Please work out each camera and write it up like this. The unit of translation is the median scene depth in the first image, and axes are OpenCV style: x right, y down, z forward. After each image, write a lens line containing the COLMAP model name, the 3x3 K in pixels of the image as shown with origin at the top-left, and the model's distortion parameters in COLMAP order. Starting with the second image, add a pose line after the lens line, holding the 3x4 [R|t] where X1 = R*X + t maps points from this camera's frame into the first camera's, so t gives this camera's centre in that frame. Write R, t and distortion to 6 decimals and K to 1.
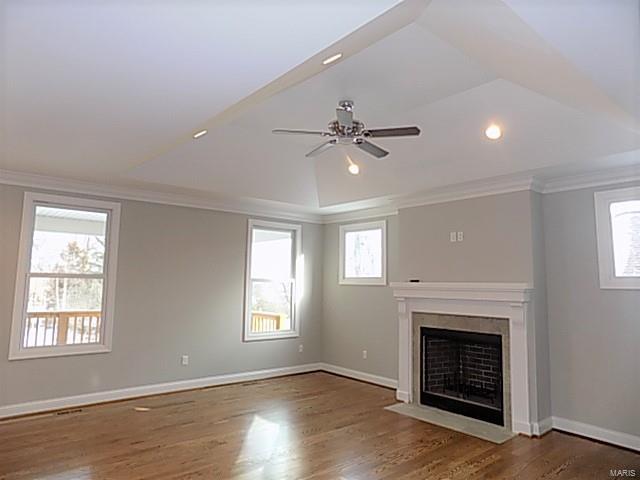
lens RADIAL K [[427.4, 0, 320.4], [0, 427.4, 237.3], [0, 0, 1]] dist [-0.056419, 0.042932]
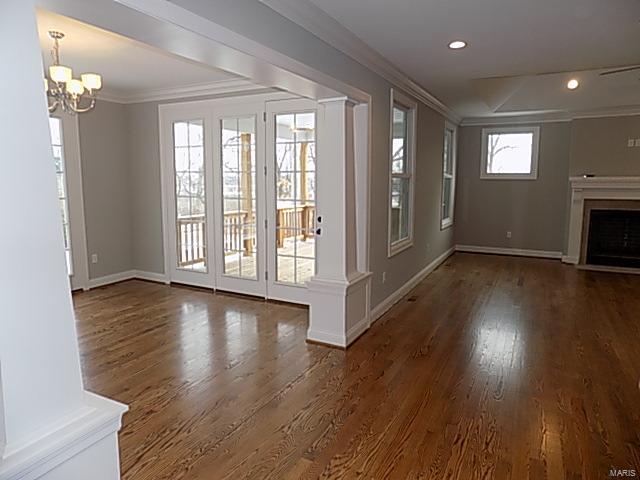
lens RADIAL K [[427.4, 0, 316.1], [0, 427.4, 224.6], [0, 0, 1]] dist [-0.056419, 0.042932]
pose [[0.928170, -0.056542, 0.367836, -1.066621], [-0.023917, 0.977285, 0.210576, -0.004059], [-0.371387, -0.204248, 0.905734, 0.100347]]
